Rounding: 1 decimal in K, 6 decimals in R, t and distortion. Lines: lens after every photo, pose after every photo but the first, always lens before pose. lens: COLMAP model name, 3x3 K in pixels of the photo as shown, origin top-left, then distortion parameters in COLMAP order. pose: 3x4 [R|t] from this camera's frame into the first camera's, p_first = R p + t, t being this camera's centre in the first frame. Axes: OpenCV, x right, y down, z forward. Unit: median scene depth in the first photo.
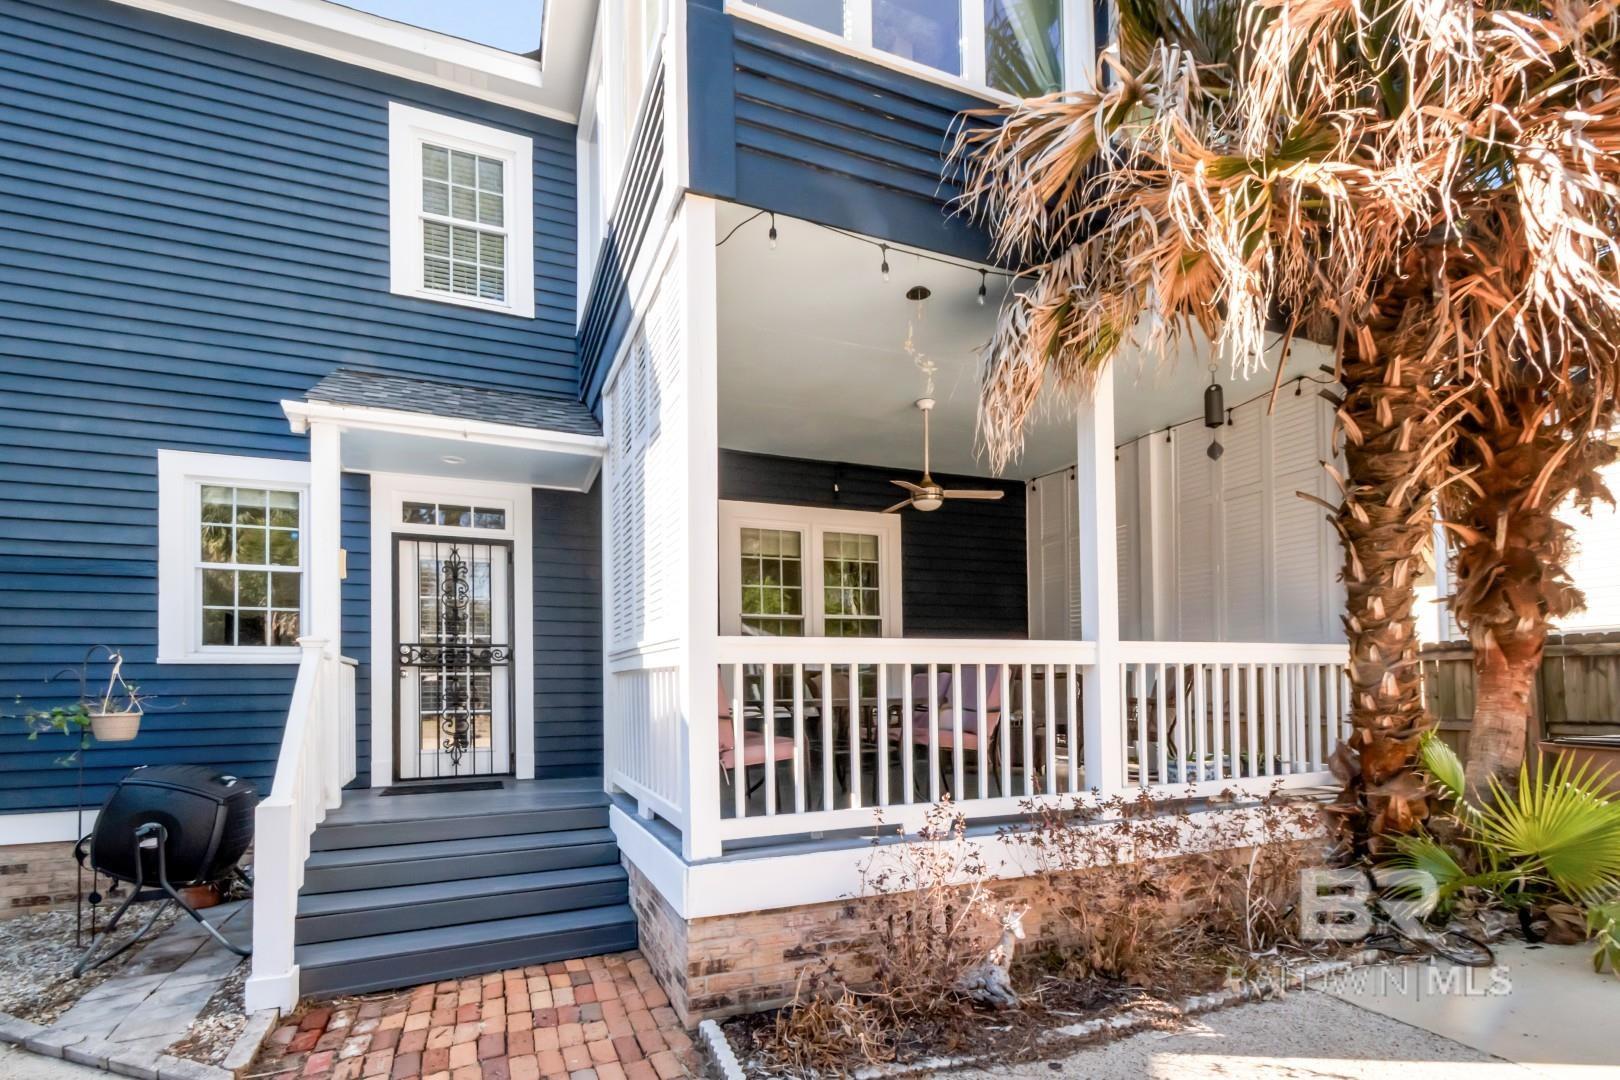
lens RADIAL K [[742.3, 0, 803.4], [0, 742.3, 677.7], [0, 0, 1]] dist [0.000746, -0.000017]
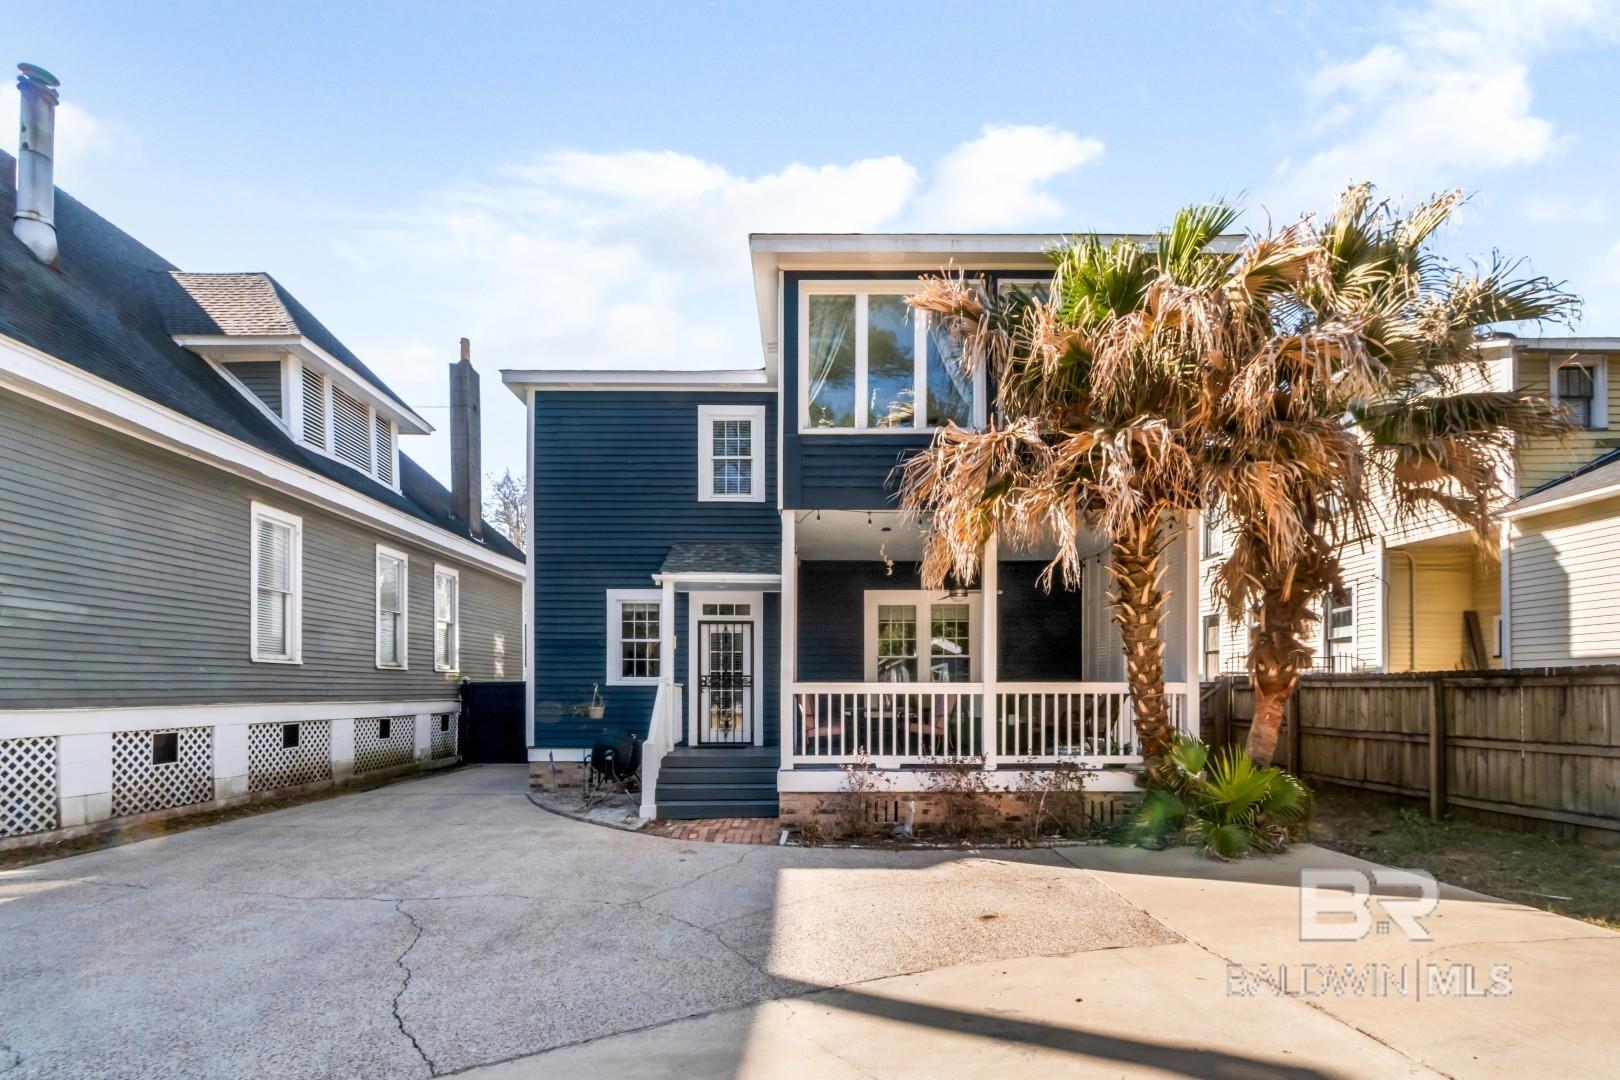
lens RADIAL K [[737.1, 0, 802.8], [0, 737.1, 689.5], [0, 0, 1]] dist [-0.000885, -0.000175]
pose [[0.914113, 0.011193, -0.405304, 0.591200], [-0.005971, 0.999882, 0.014146, -0.043293], [0.405414, -0.010511, 0.914073, -0.816110]]
